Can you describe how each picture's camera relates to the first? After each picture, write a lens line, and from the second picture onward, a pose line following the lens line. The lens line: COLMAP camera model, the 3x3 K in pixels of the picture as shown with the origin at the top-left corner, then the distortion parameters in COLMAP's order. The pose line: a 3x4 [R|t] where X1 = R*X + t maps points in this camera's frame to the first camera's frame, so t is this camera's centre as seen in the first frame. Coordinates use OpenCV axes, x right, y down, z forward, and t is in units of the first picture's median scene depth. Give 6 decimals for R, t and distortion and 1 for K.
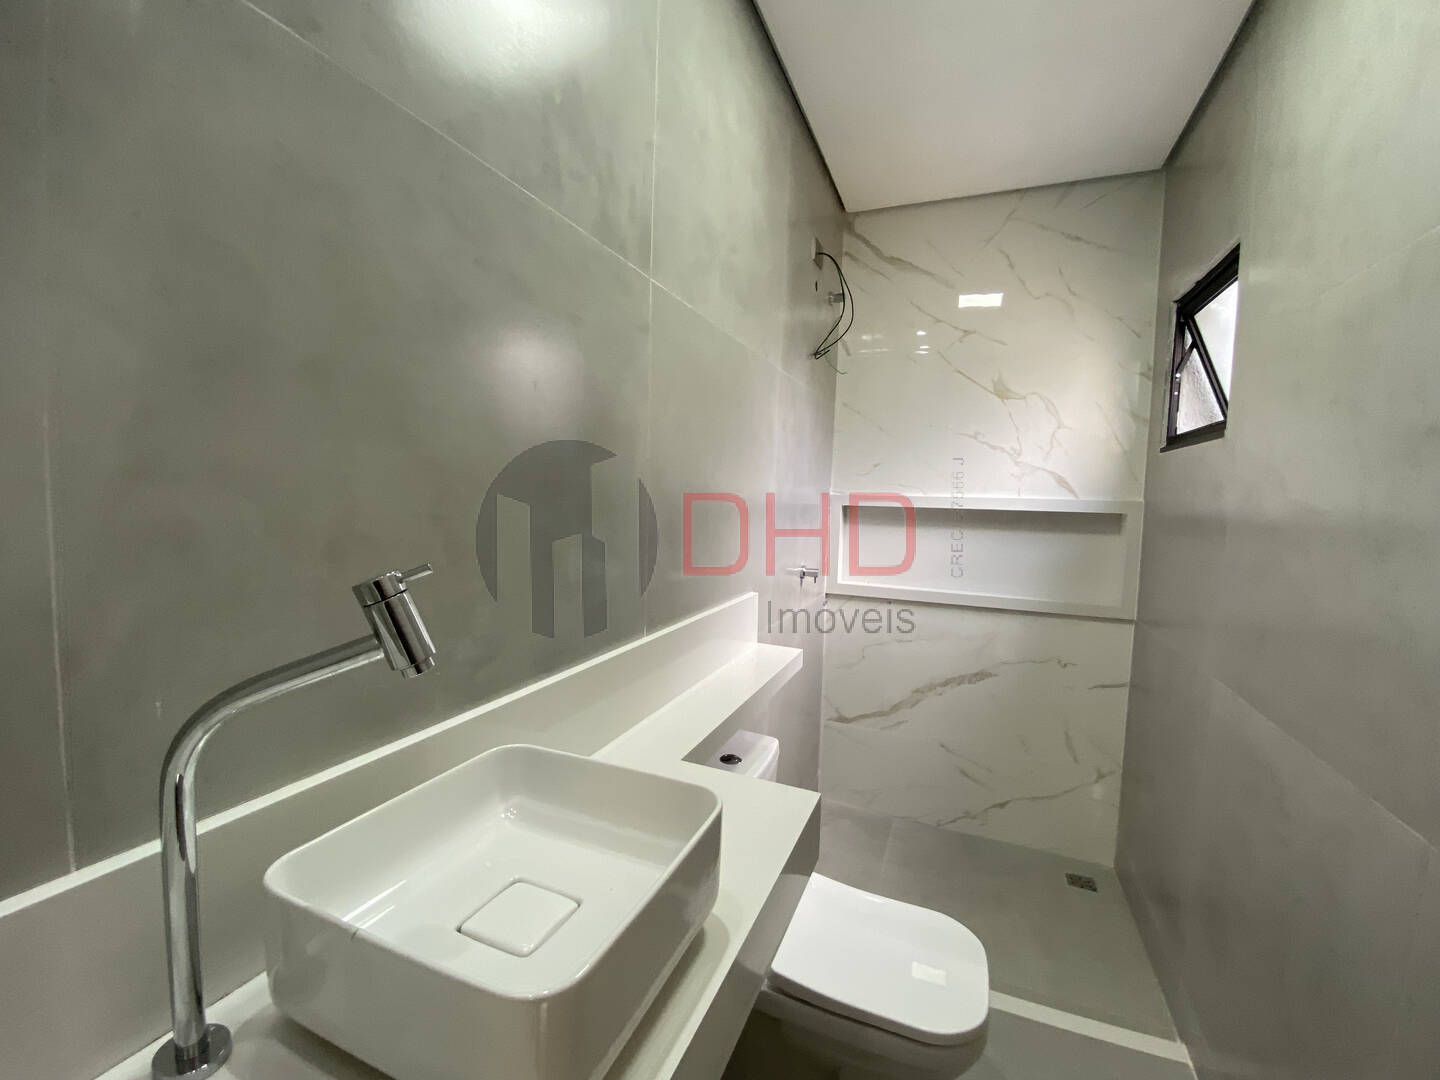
lens RADIAL K [[581.4, 0, 743.1], [0, 581.4, 543.0], [0, 0, 1]] dist [0.023829, 0.000067]
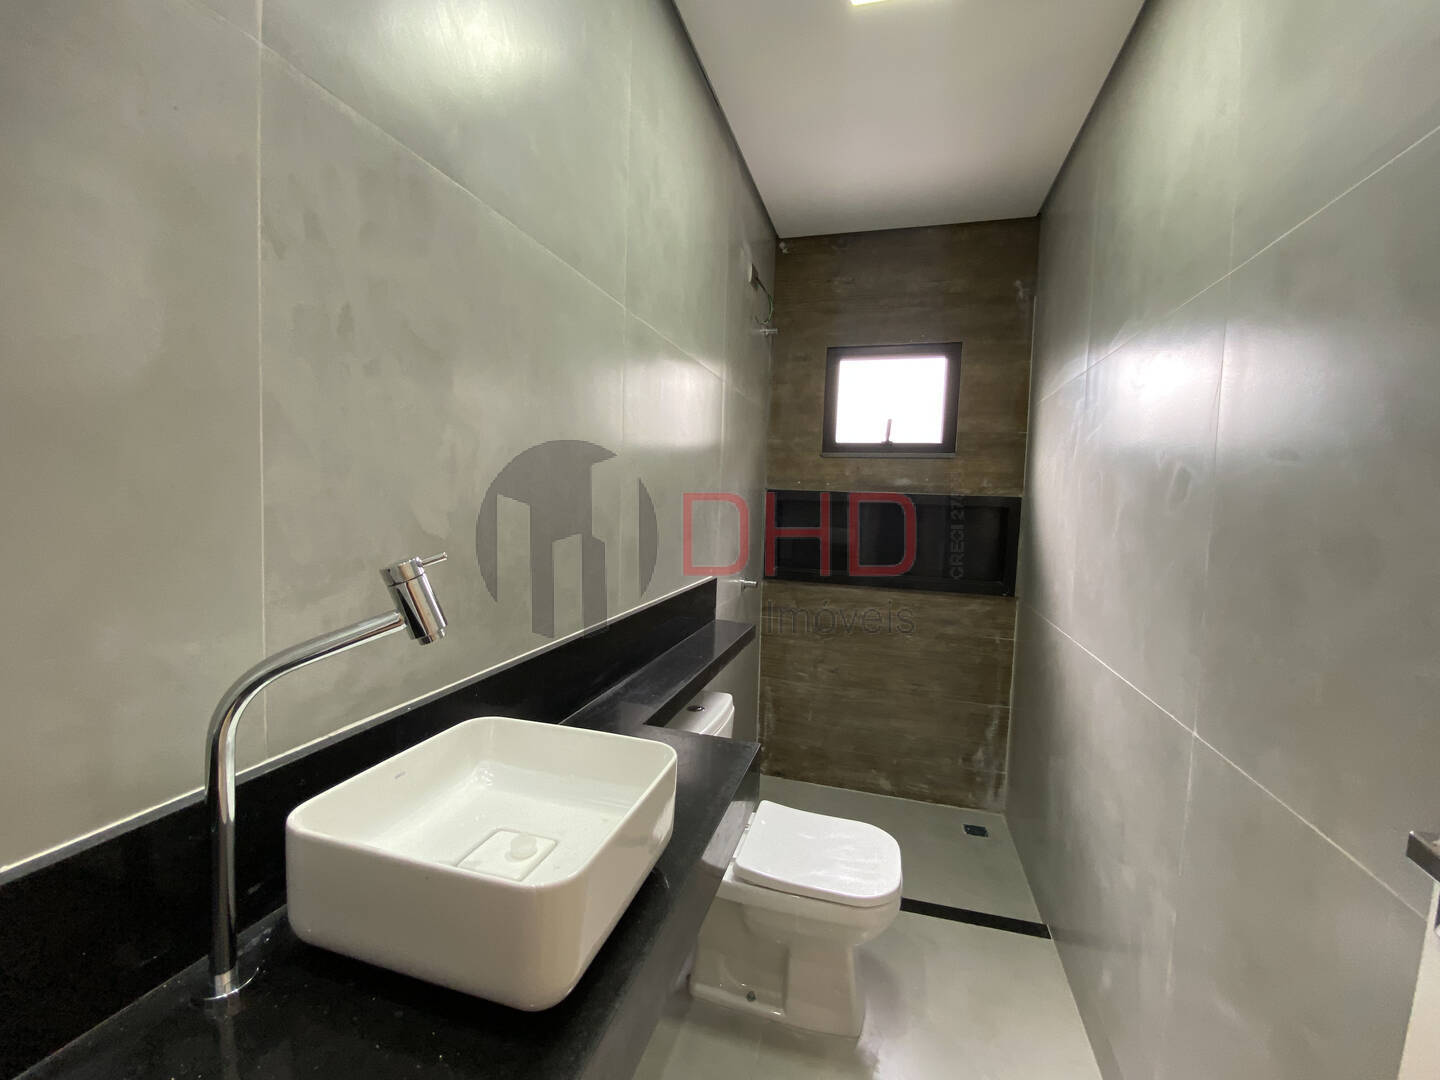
lens RADIAL K [[584.8, 0, 720.0], [0, 584.8, 540.0], [0, 0, 1]] dist [-0.000361, -0.000029]
pose [[0.994946, -0.002546, 0.100383, -0.084902], [0.001436, 0.999937, 0.011129, 0.001092], [-0.100405, -0.010929, 0.994887, -0.200273]]
